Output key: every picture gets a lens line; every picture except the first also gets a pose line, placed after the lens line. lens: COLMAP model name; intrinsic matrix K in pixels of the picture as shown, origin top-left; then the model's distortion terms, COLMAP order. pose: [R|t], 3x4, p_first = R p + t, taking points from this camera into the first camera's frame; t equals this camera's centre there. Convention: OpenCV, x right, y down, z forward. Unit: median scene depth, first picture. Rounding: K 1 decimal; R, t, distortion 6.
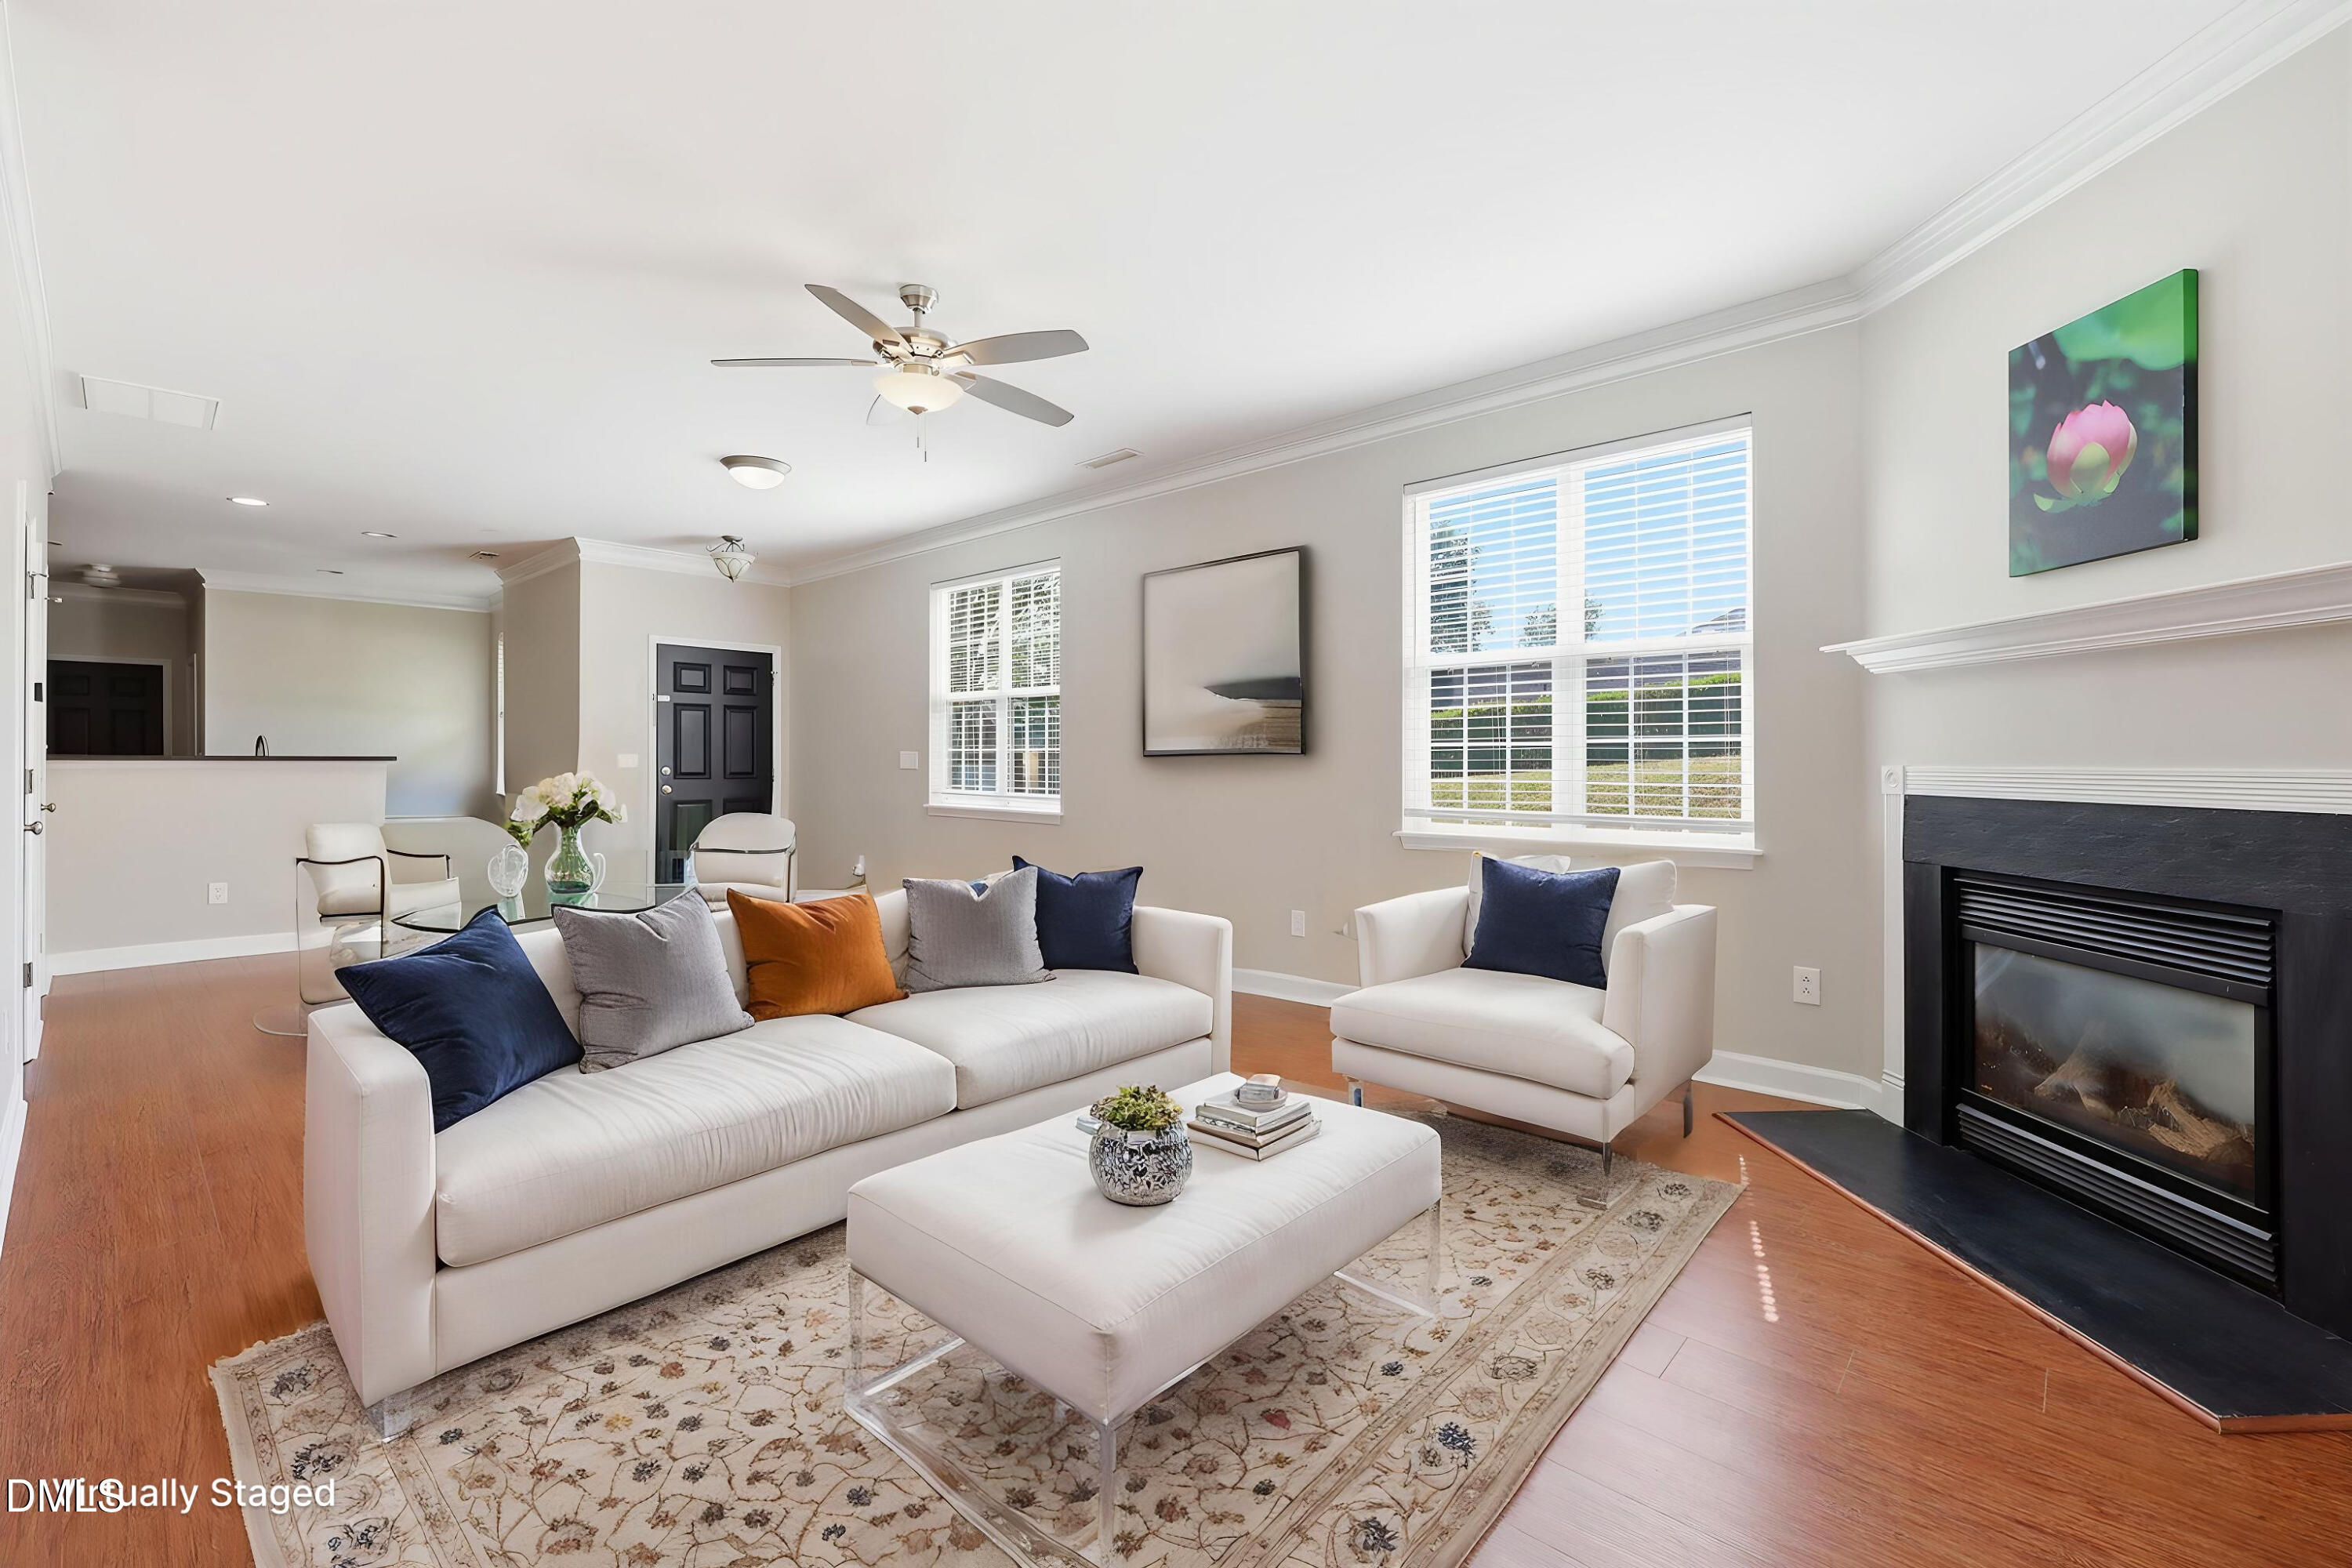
lens RADIAL K [[989.7, 0, 1175.8], [0, 989.7, 759.7], [0, 0, 1]] dist [0.000028, -0.000016]
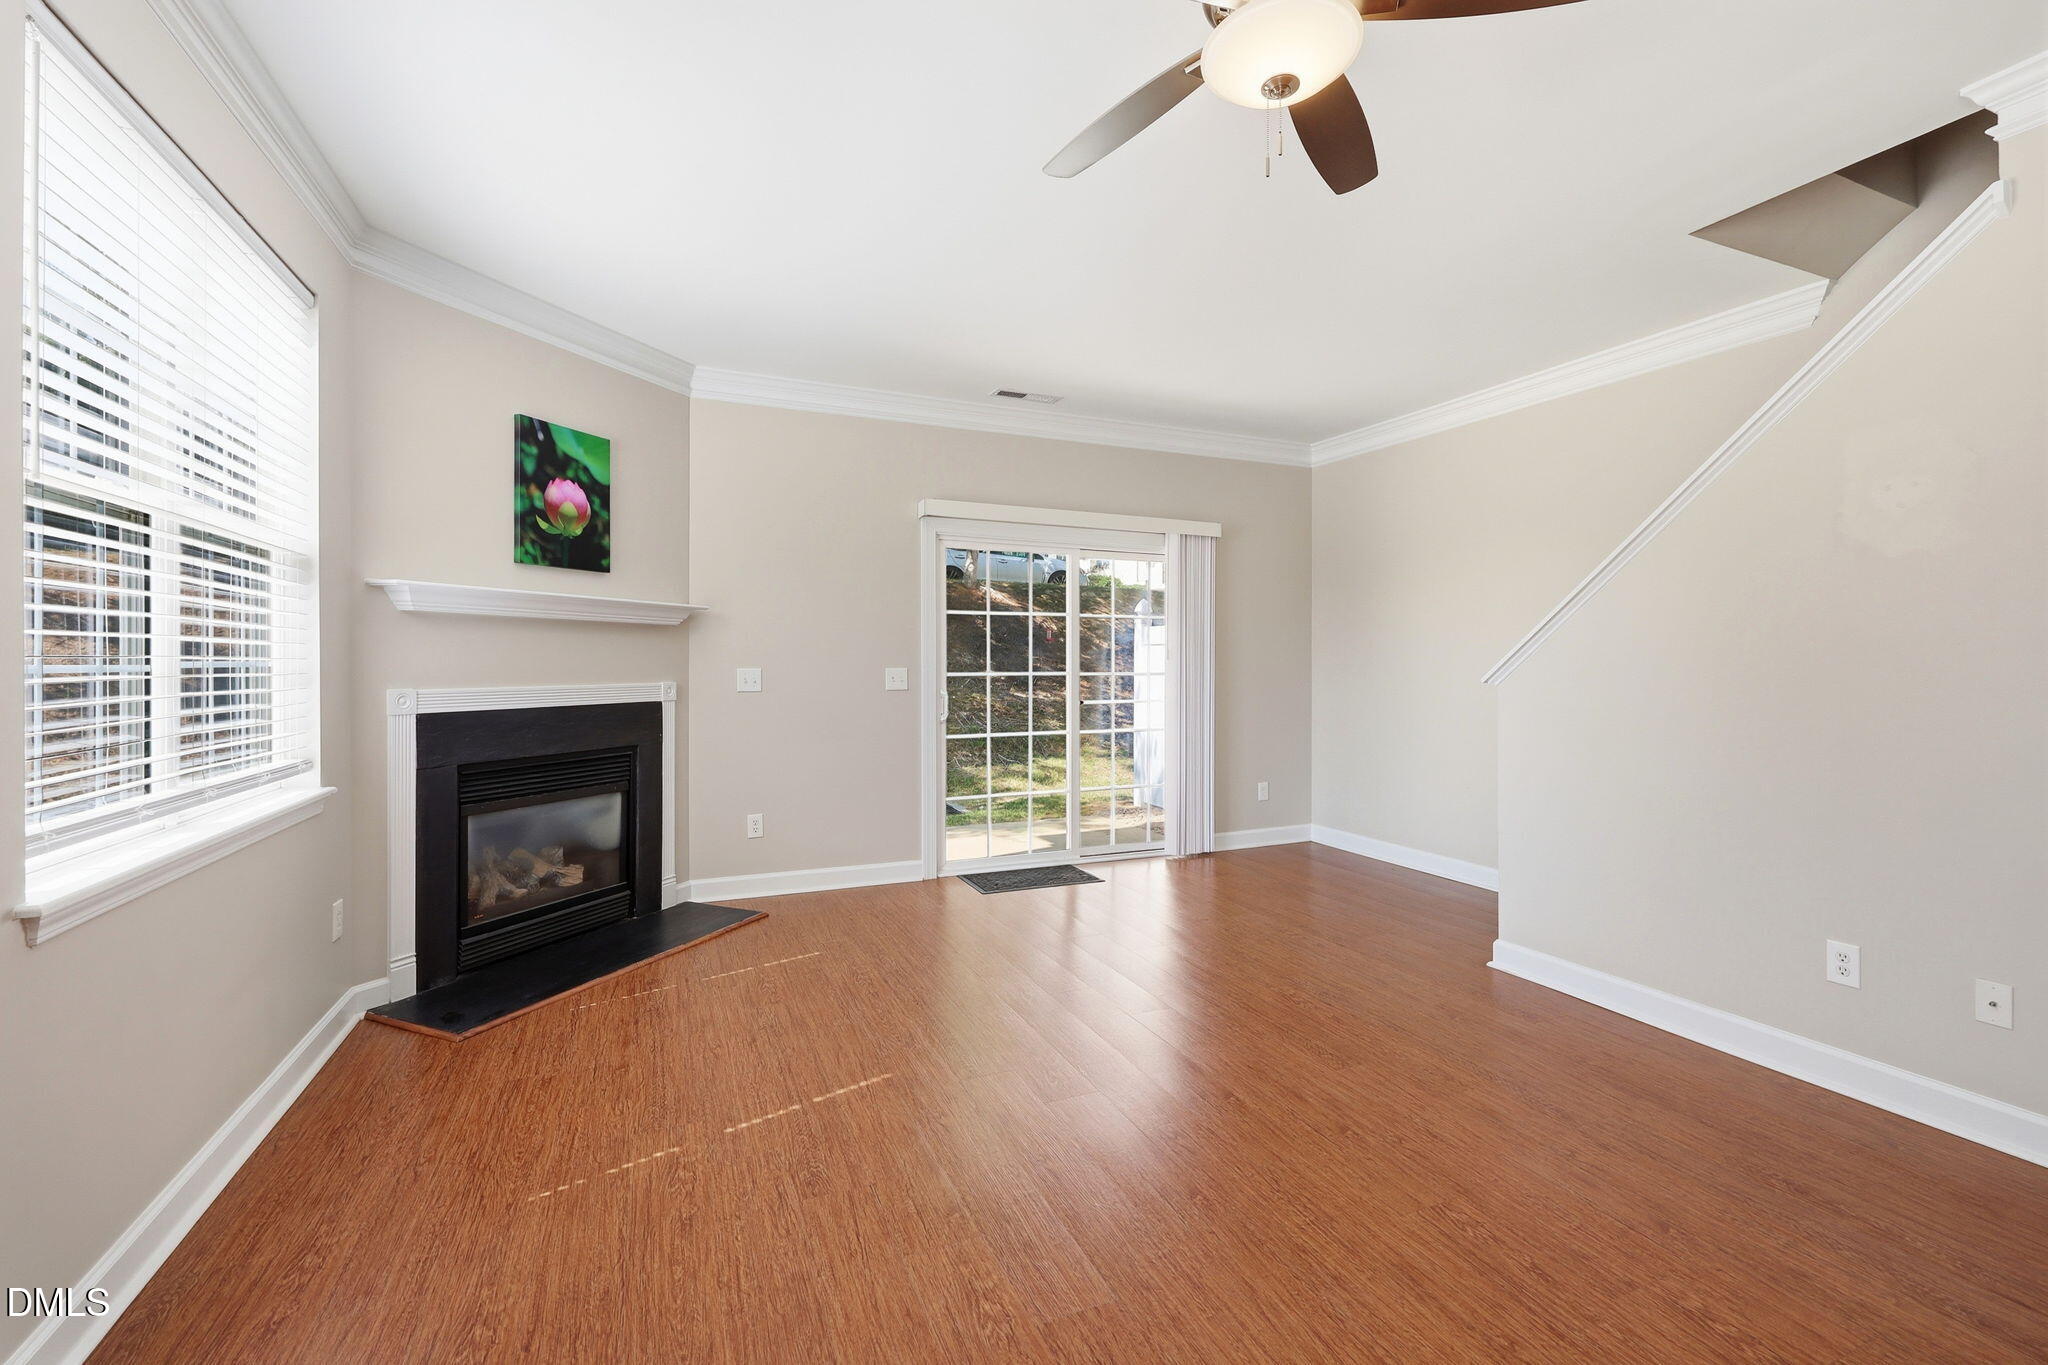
lens RADIAL K [[861.8, 0, 1023.8], [0, 861.8, 661.3], [0, 0, 1]] dist [0.000028, -0.000016]
pose [[-0.909343, 0.002317, 0.416041, -0.436714], [0.001643, 0.999997, -0.001978, -0.030607], [-0.416044, -0.001115, -0.909344, 1.996577]]
